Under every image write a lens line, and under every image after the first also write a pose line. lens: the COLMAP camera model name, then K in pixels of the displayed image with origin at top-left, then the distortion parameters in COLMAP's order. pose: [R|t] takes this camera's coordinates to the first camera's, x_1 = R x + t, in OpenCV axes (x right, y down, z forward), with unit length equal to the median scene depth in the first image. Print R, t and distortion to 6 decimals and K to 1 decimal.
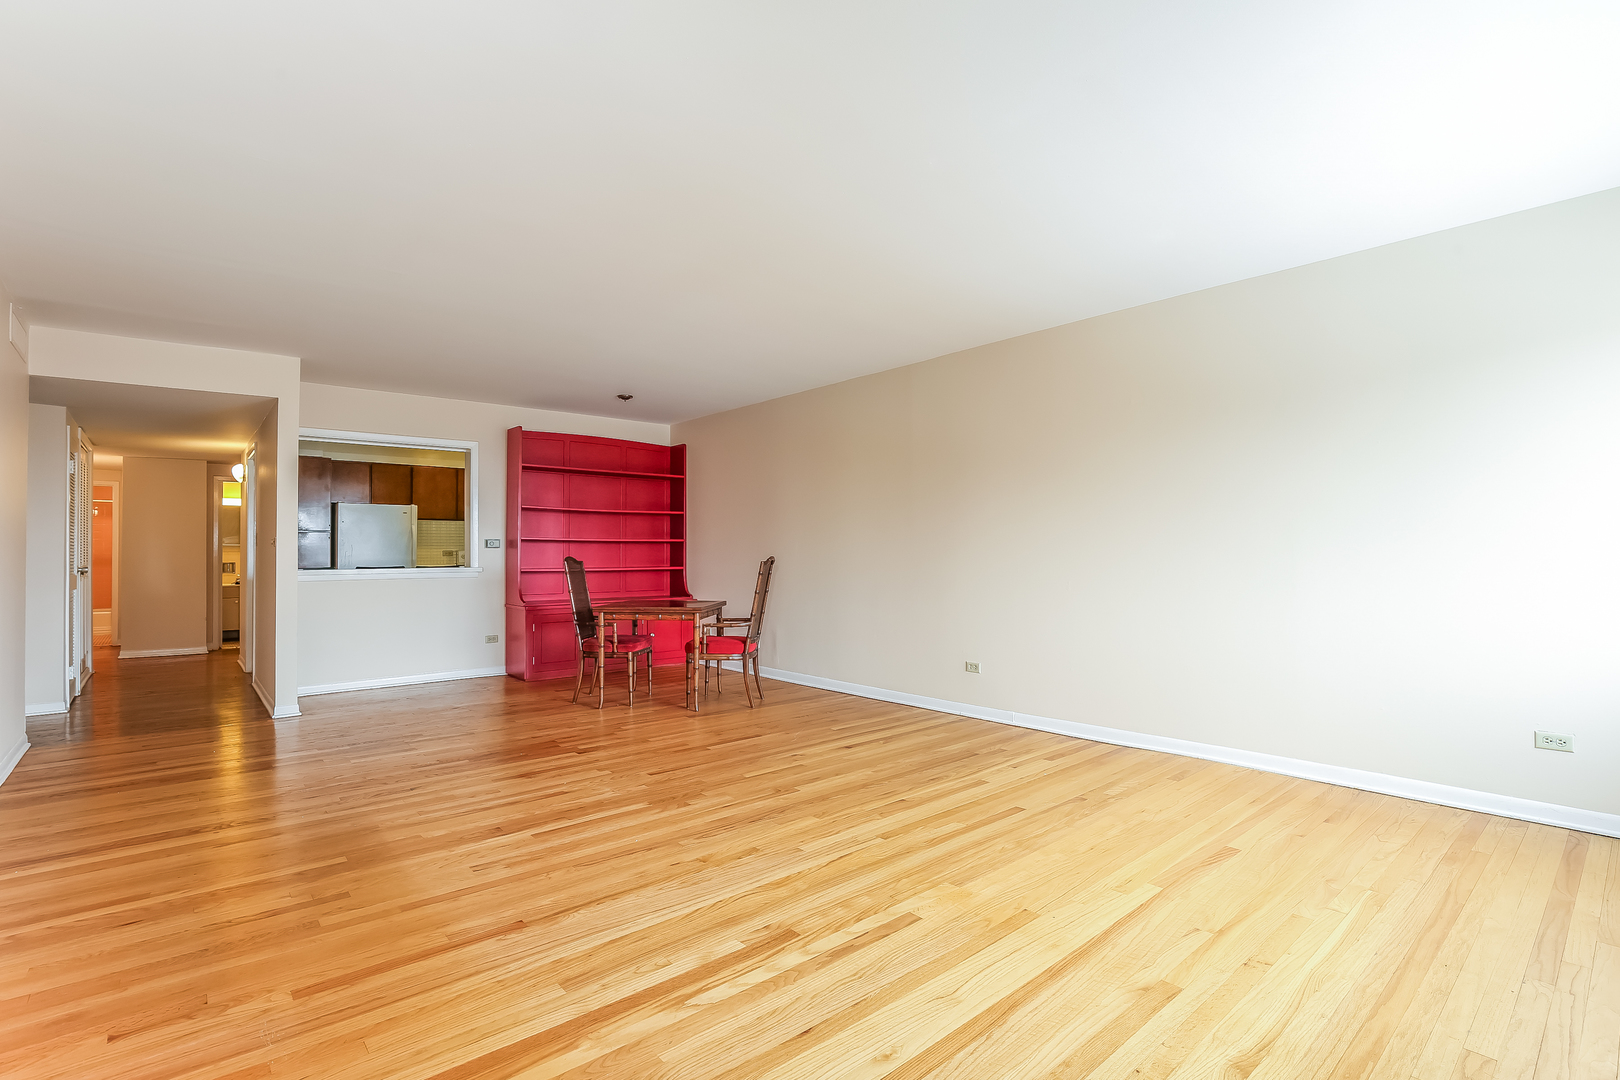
lens RADIAL K [[725.0, 0, 803.0], [0, 725.0, 542.2], [0, 0, 1]] dist [-0.027372, -0.000049]
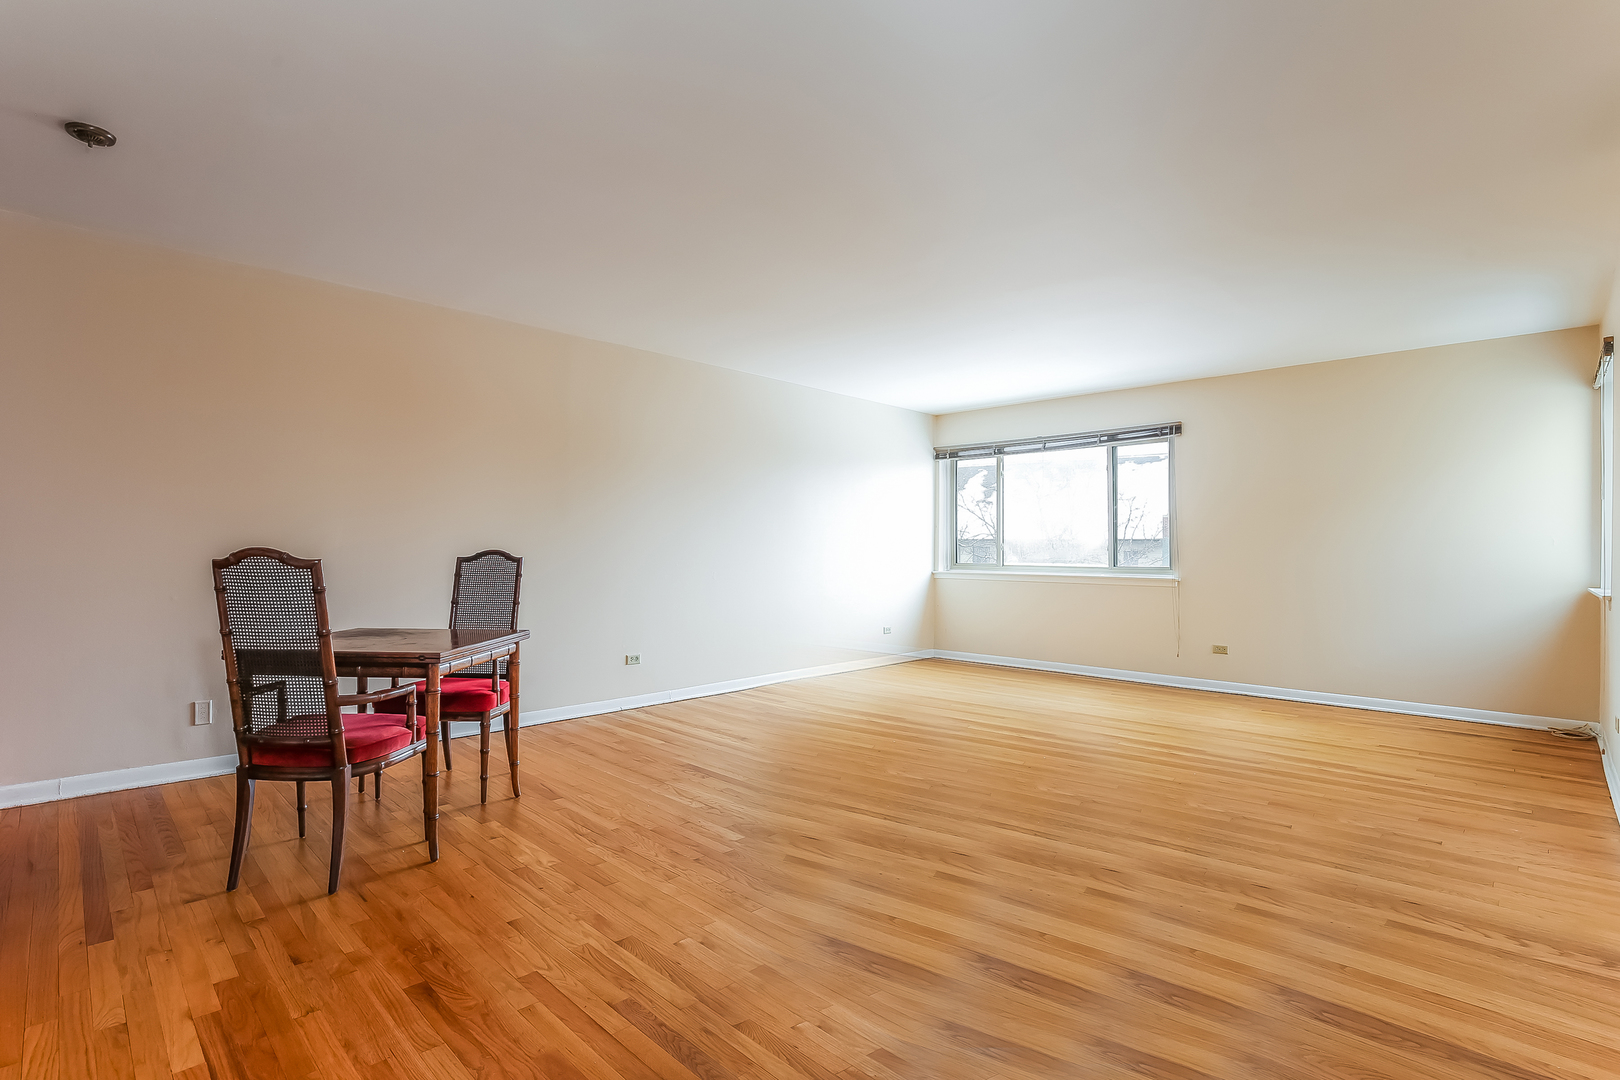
lens RADIAL K [[725.0, 0, 803.0], [0, 725.0, 542.2], [0, 0, 1]] dist [-0.027372, -0.000049]
pose [[-0.048133, 0.016129, 0.998711, -0.609565], [-0.023844, 0.999566, -0.017292, 0.012769], [-0.998556, -0.024645, -0.047728, 0.606762]]
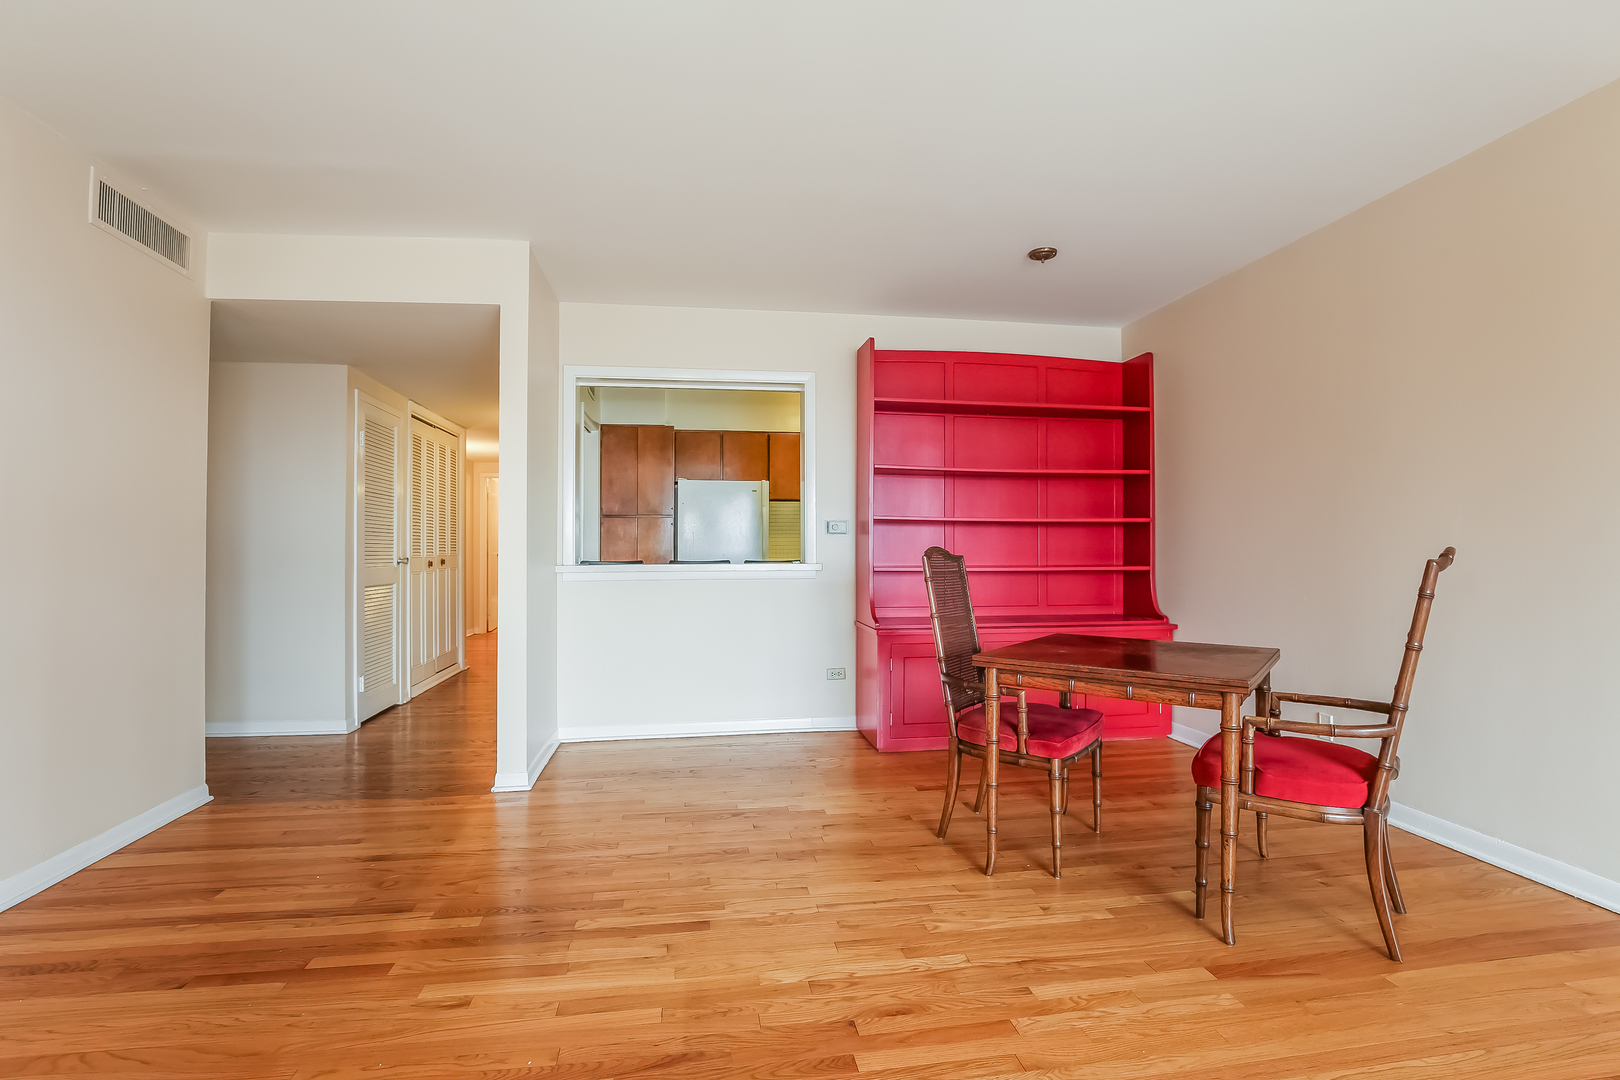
lens RADIAL K [[725.0, 0, 803.0], [0, 725.0, 542.2], [0, 0, 1]] dist [-0.027372, -0.000049]
pose [[0.843965, -0.000940, -0.536398, -0.104133], [0.005780, 0.999956, 0.007341, 0.010468], [0.536368, -0.009296, 0.843933, 0.427975]]
